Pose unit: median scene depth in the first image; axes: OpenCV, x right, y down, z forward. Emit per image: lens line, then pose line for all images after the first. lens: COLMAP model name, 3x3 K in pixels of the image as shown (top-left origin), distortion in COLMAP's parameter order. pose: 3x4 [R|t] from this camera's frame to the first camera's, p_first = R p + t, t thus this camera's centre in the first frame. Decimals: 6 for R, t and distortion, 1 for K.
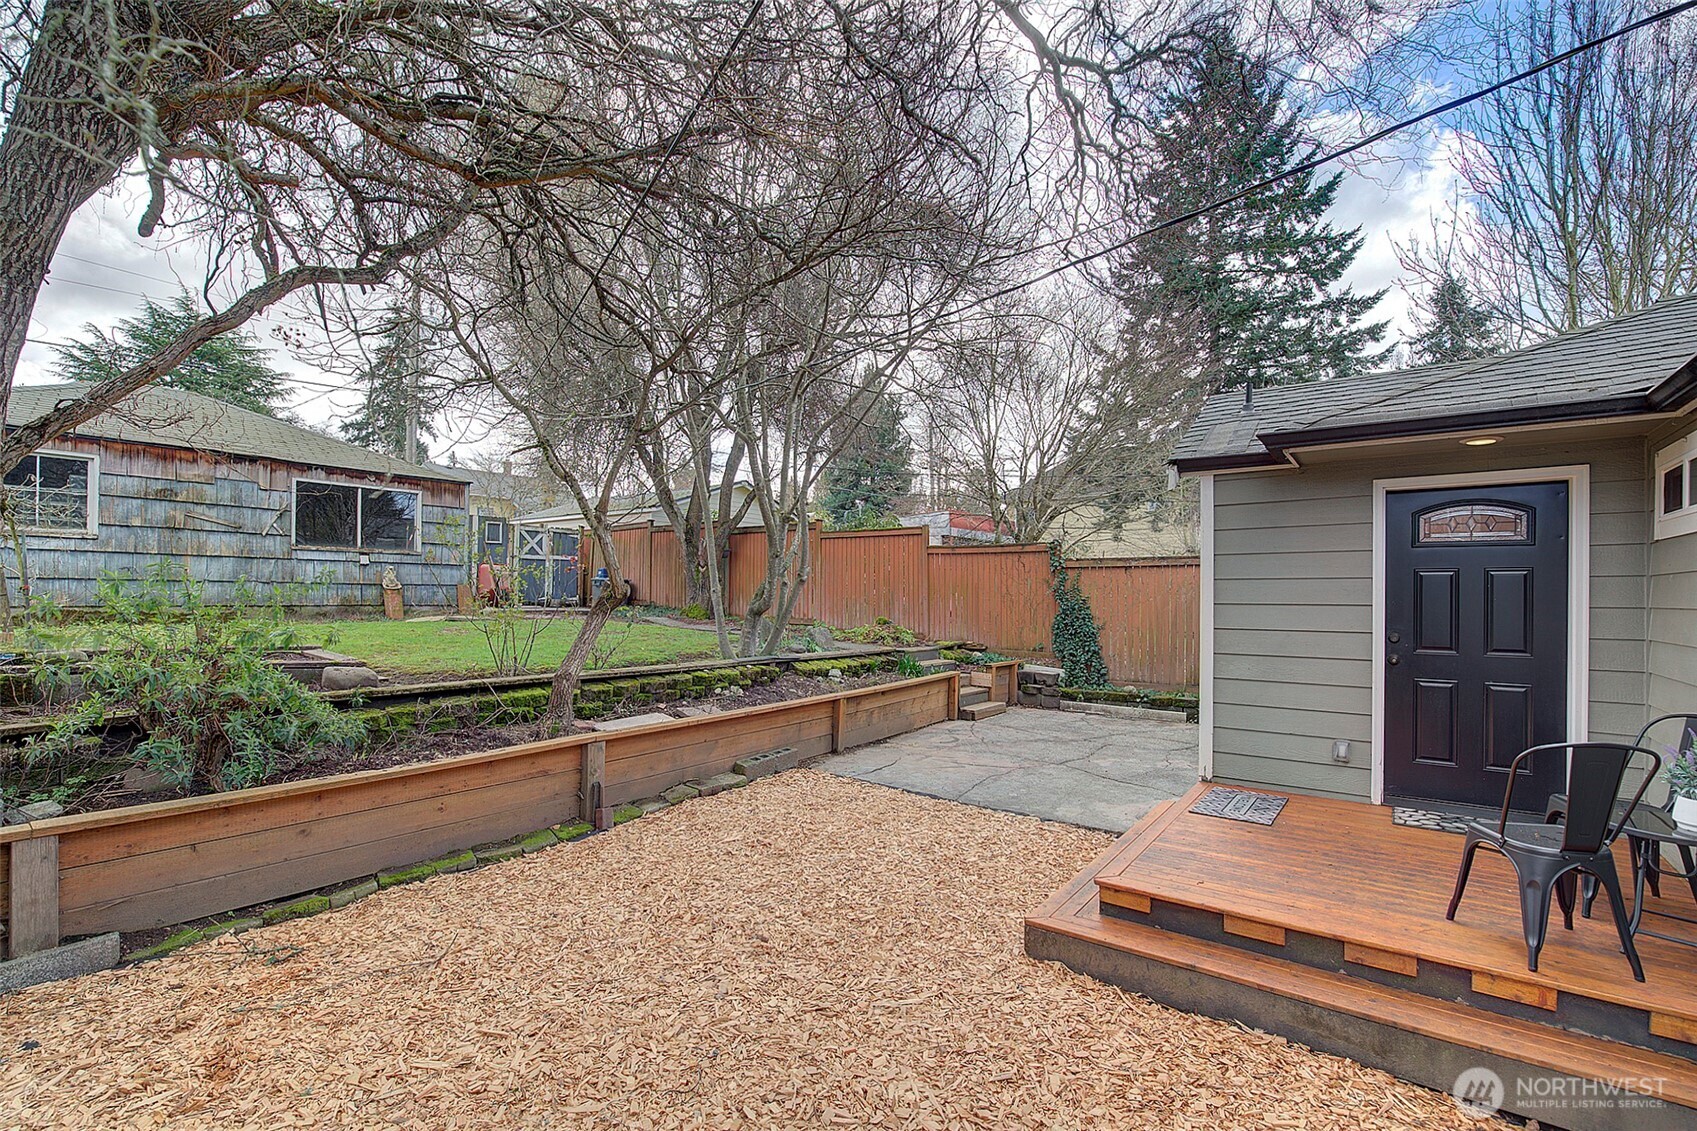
lens RADIAL K [[745.0, 0, 850.9], [0, 745.0, 592.5], [0, 0, 1]] dist [0.000375, -0.000172]
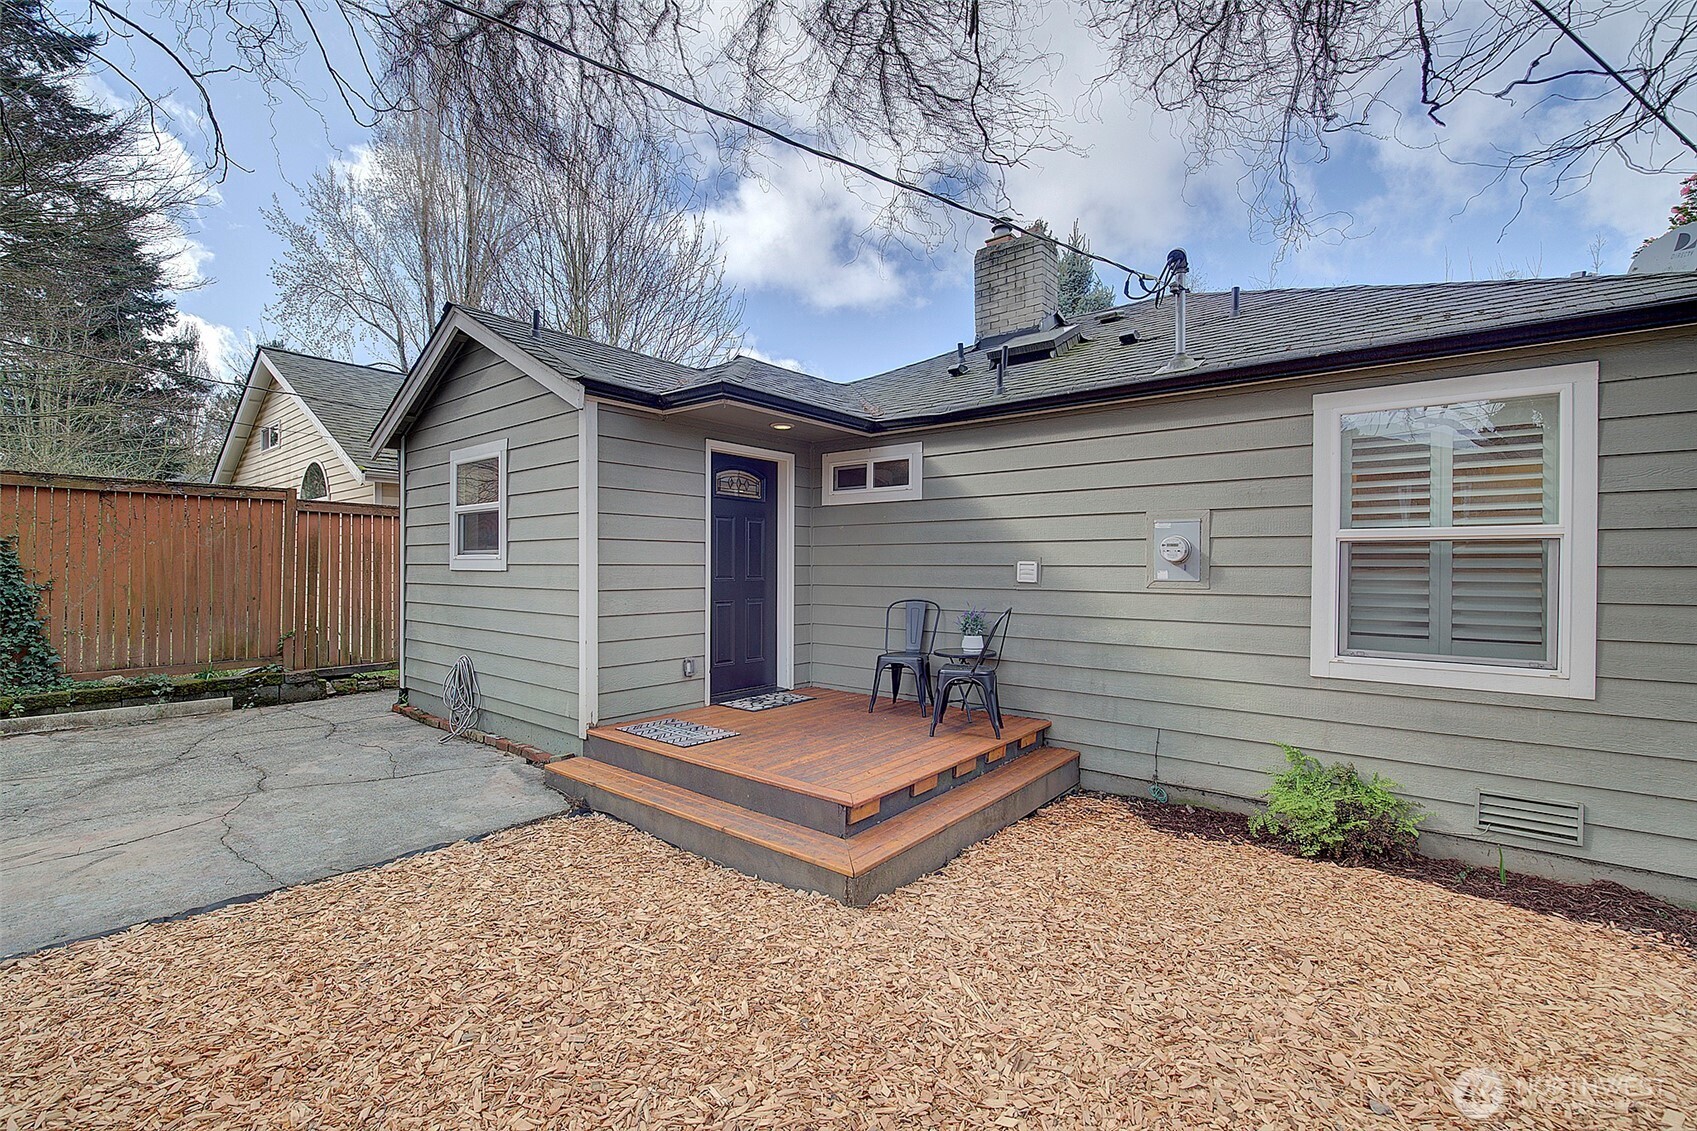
lens RADIAL K [[720.1, 0, 848.5], [0, 720.1, 565.5], [0, 0, 1]] dist [-0.001230, -0.000438]
pose [[0.057192, -0.003060, 0.998358, -0.353916], [-0.007125, 0.999969, 0.003473, 0.037312], [-0.998338, -0.007312, 0.057169, 0.542462]]
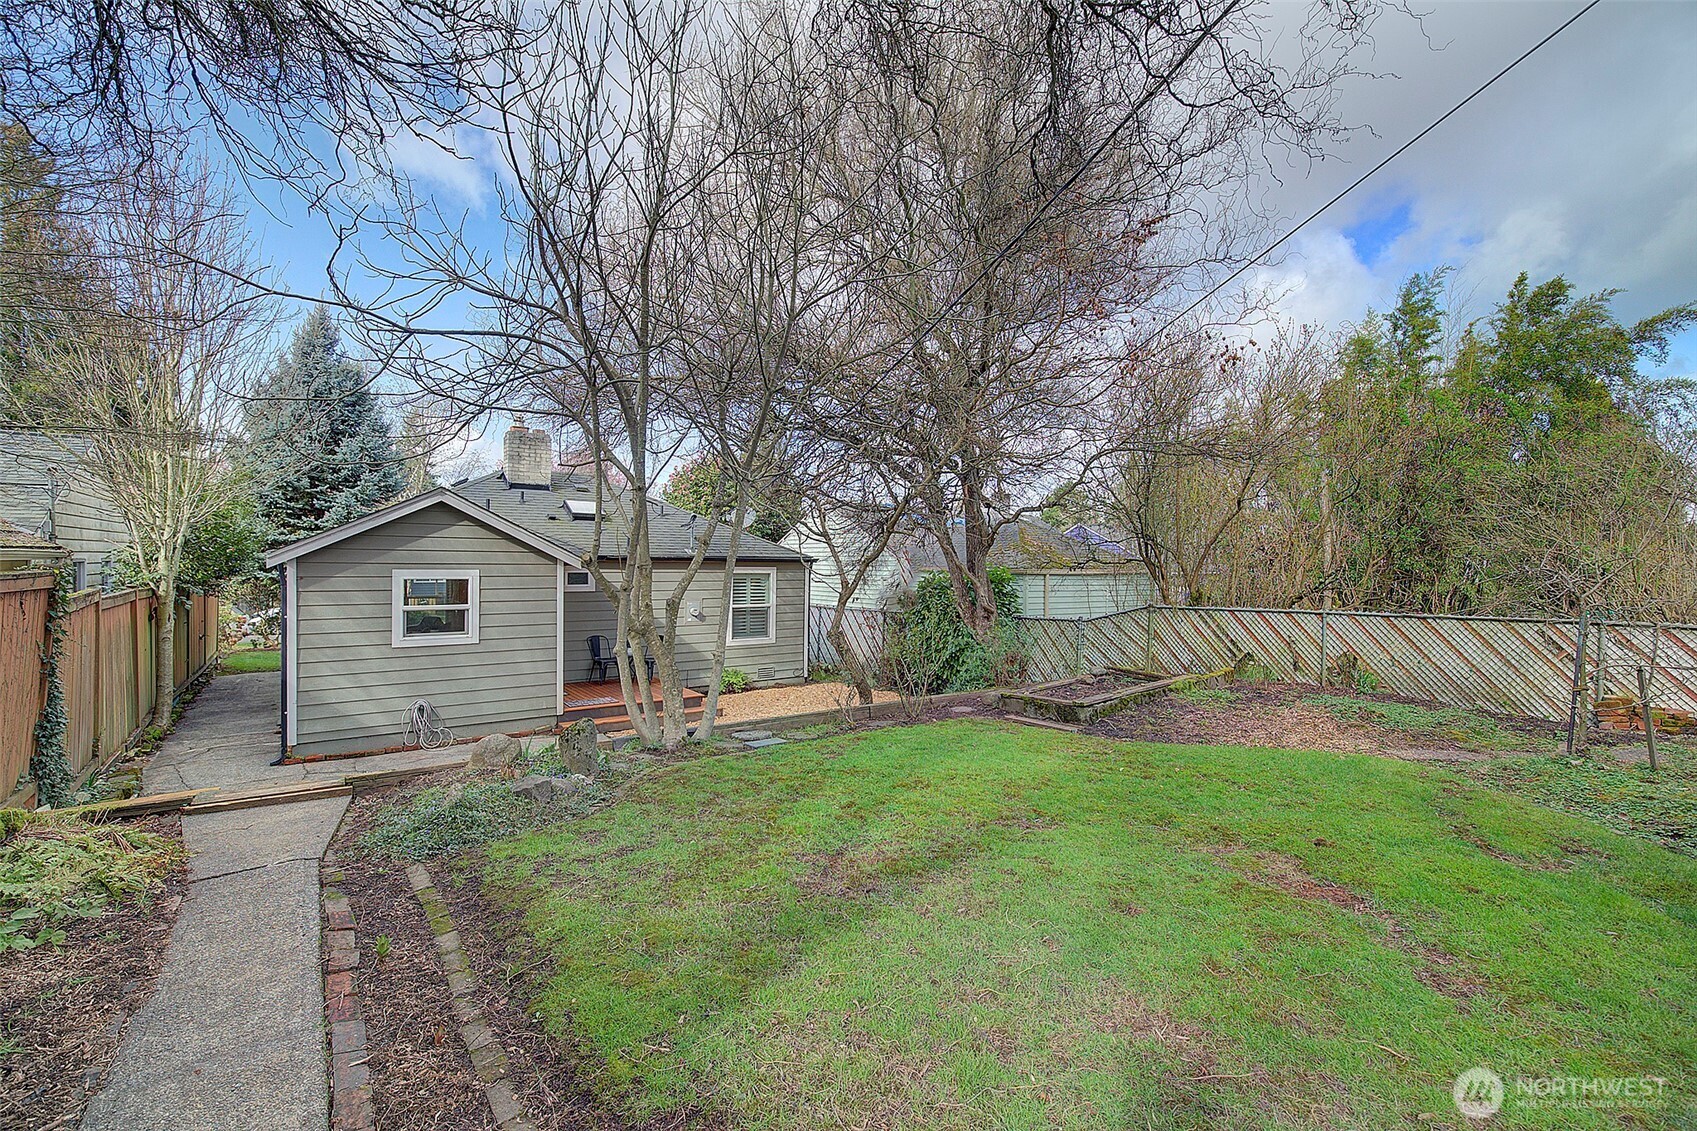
lens RADIAL K [[745.0, 0, 850.9], [0, 745.0, 592.5], [0, 0, 1]] dist [0.000375, -0.000172]
pose [[-0.955634, -0.004191, 0.294525, -0.749804], [0.000724, 0.999862, 0.016574, -0.076232], [-0.294554, 0.016052, -0.955500, 2.334032]]
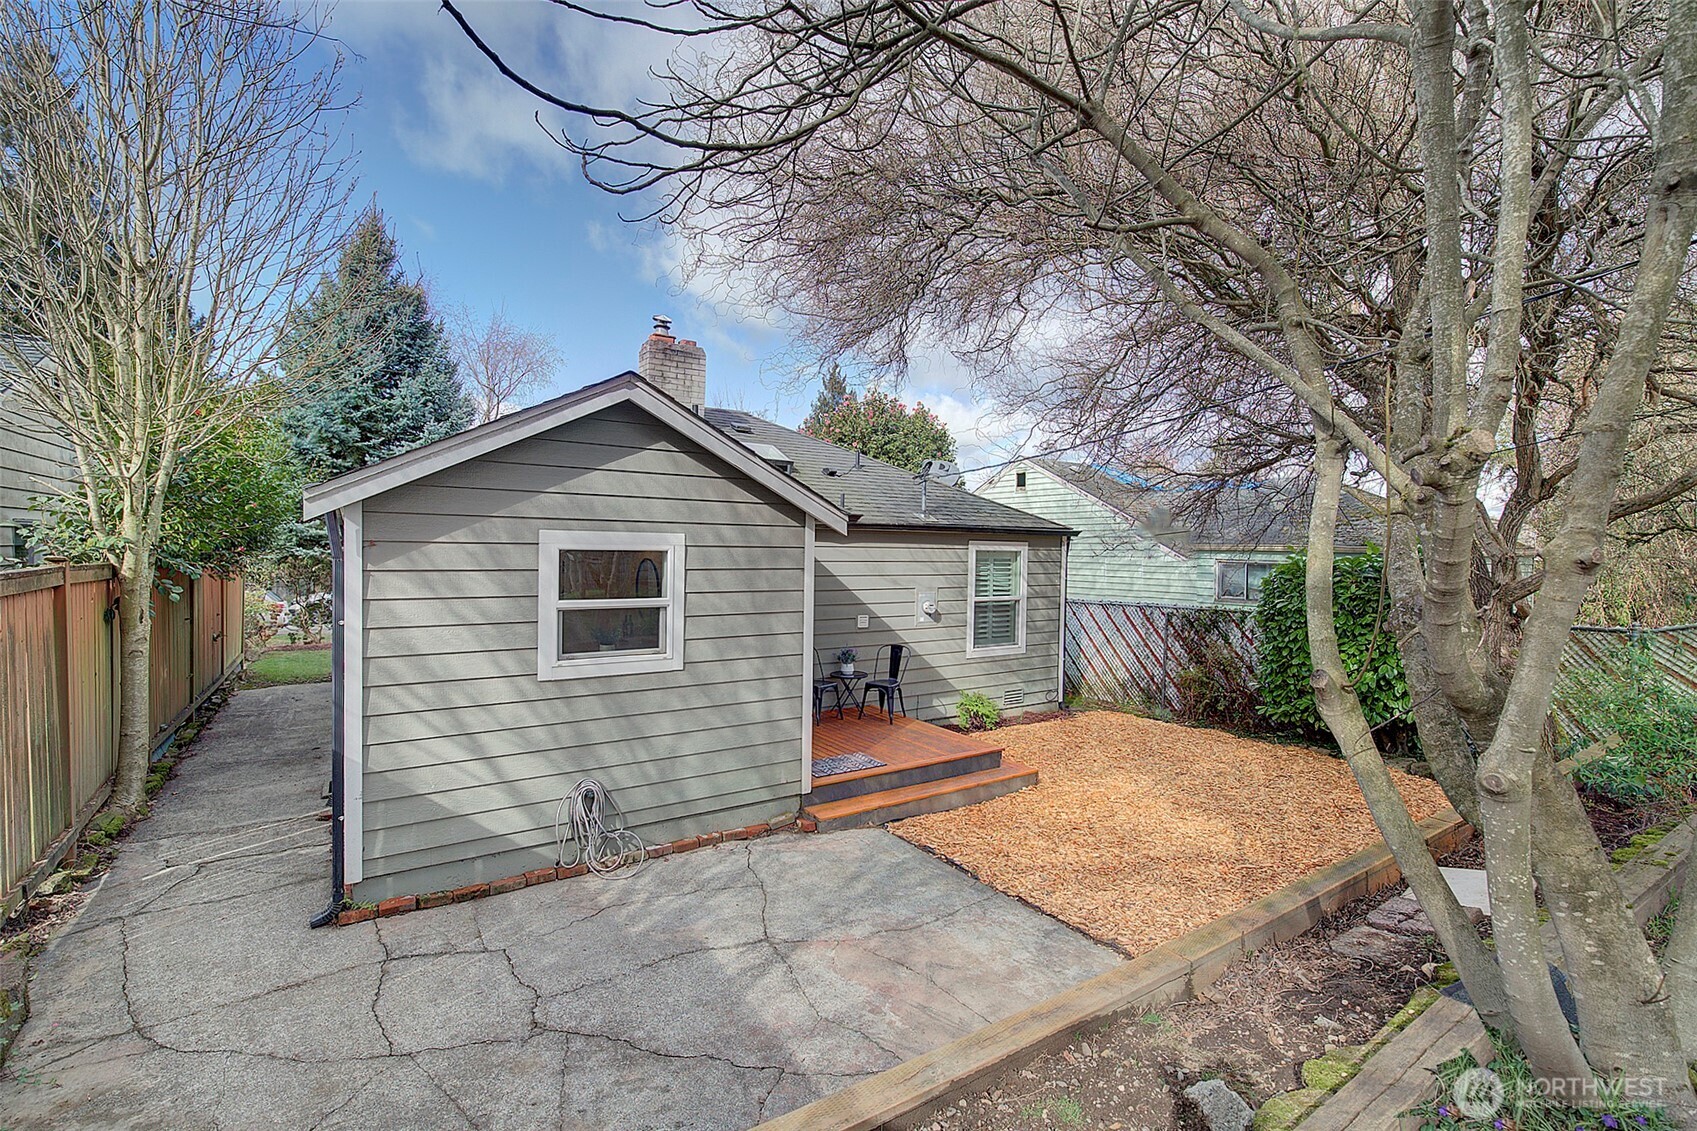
lens RADIAL K [[750.4, 0, 840.2], [0, 750.4, 586.6], [0, 0, 1]] dist [0.000470, 0.000259]
pose [[-0.940213, -0.014182, 0.340292, 0.051466], [-0.005613, 0.999642, 0.026154, -0.060448], [-0.340541, 0.022680, -0.939956, 1.773861]]
